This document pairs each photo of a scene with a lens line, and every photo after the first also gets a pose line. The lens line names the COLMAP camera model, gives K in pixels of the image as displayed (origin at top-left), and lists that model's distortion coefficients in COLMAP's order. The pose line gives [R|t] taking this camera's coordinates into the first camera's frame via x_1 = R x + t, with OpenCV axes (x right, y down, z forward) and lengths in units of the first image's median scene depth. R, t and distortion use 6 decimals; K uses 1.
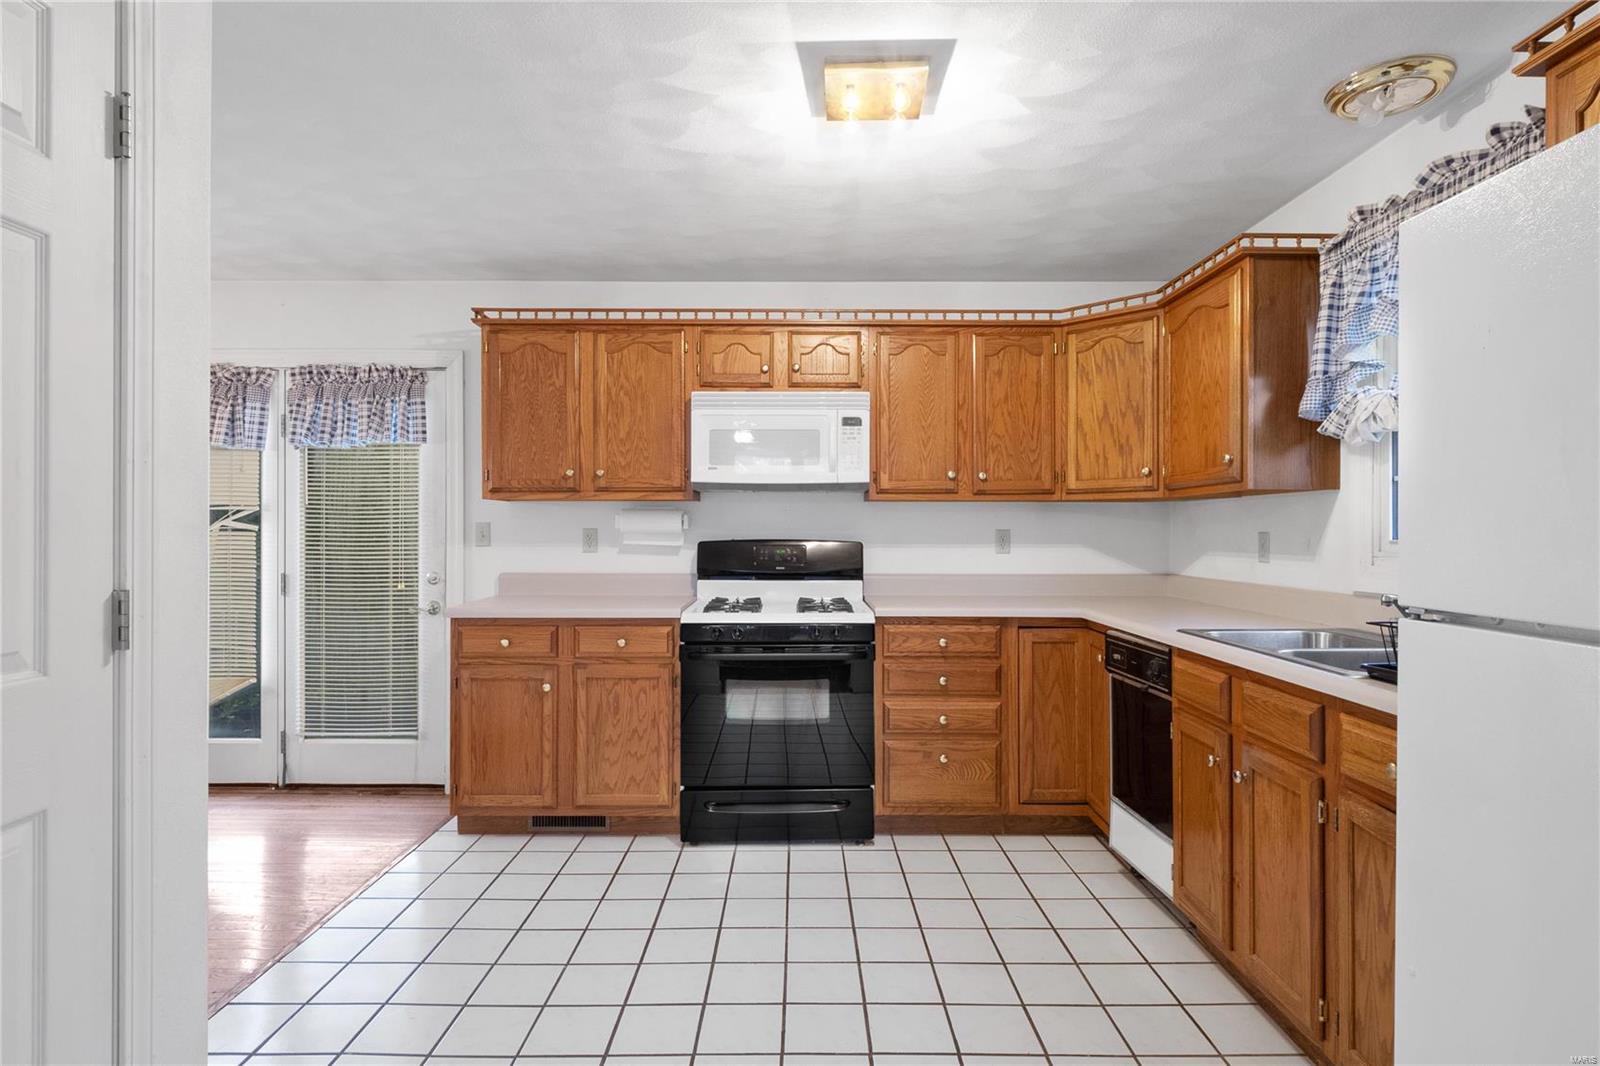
lens RADIAL K [[832.7, 0, 800.0], [0, 832.7, 533.0], [0, 0, 1]] dist [-0.000022, -0.001534]
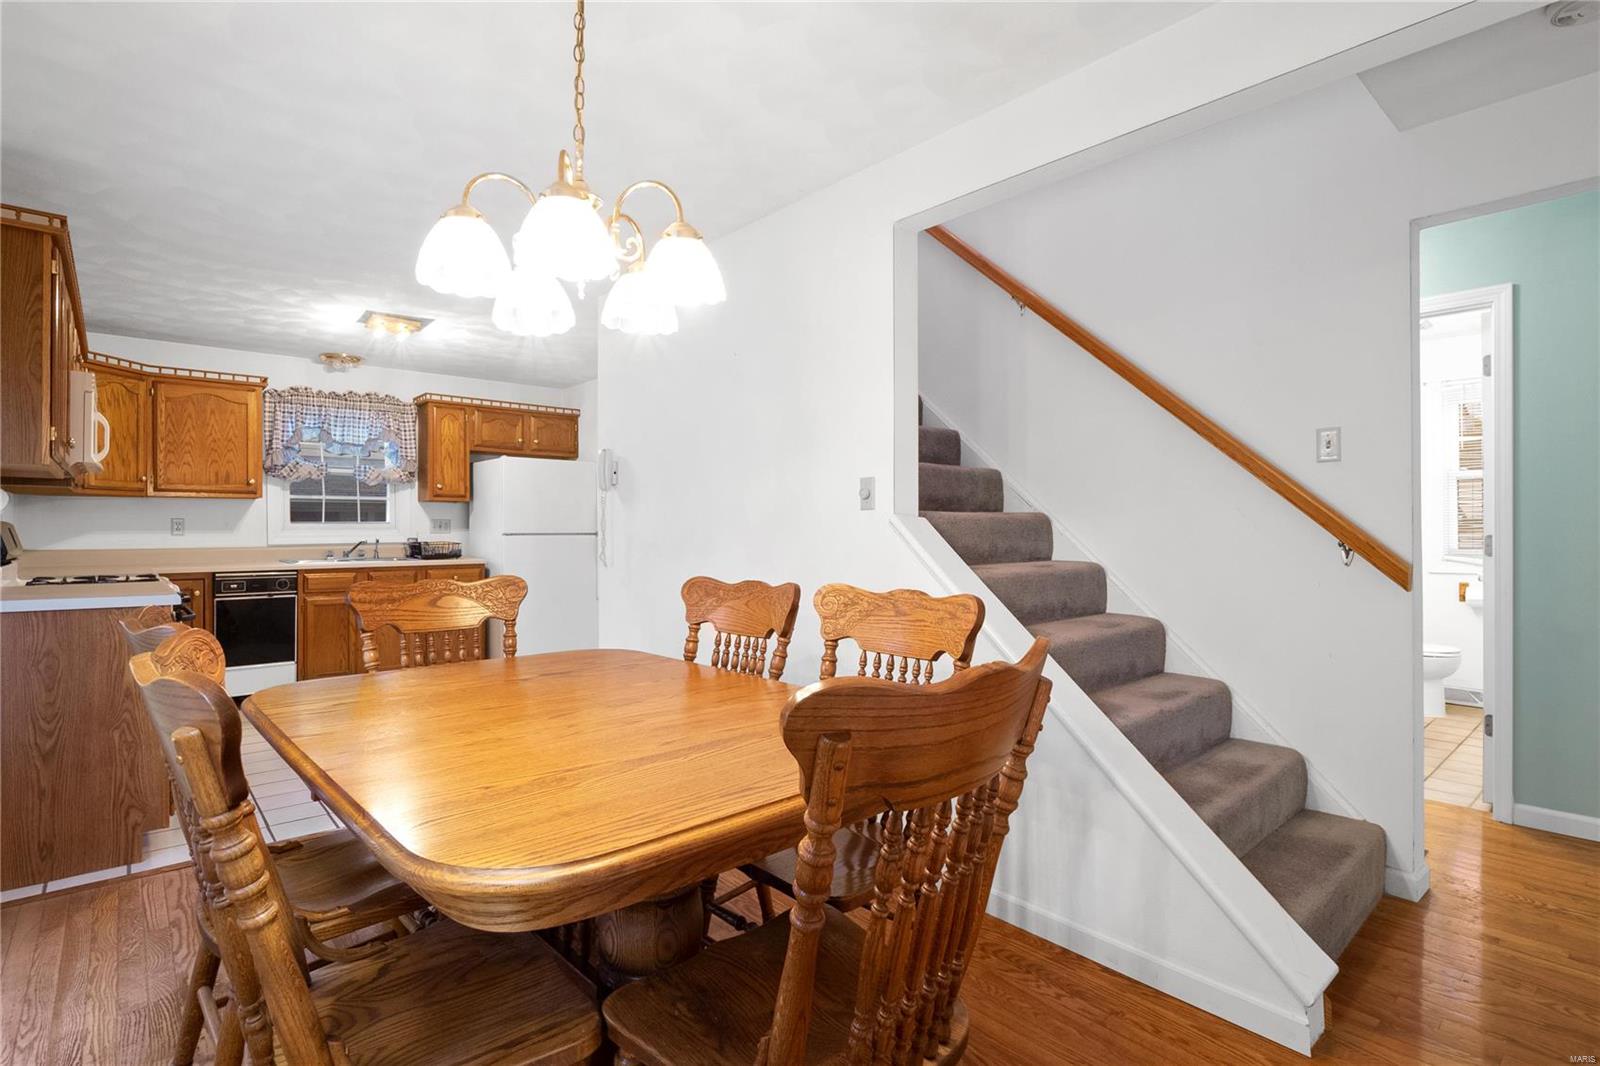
lens RADIAL K [[770.7, 0, 800.0], [0, 770.7, 533.0], [0, 0, 1]] dist [-0.001294, -0.000068]
pose [[-0.661517, -0.006906, 0.749899, -1.449720], [-0.002243, 0.999971, 0.007231, 0.014176], [-0.749927, 0.003101, -0.661513, 1.012904]]
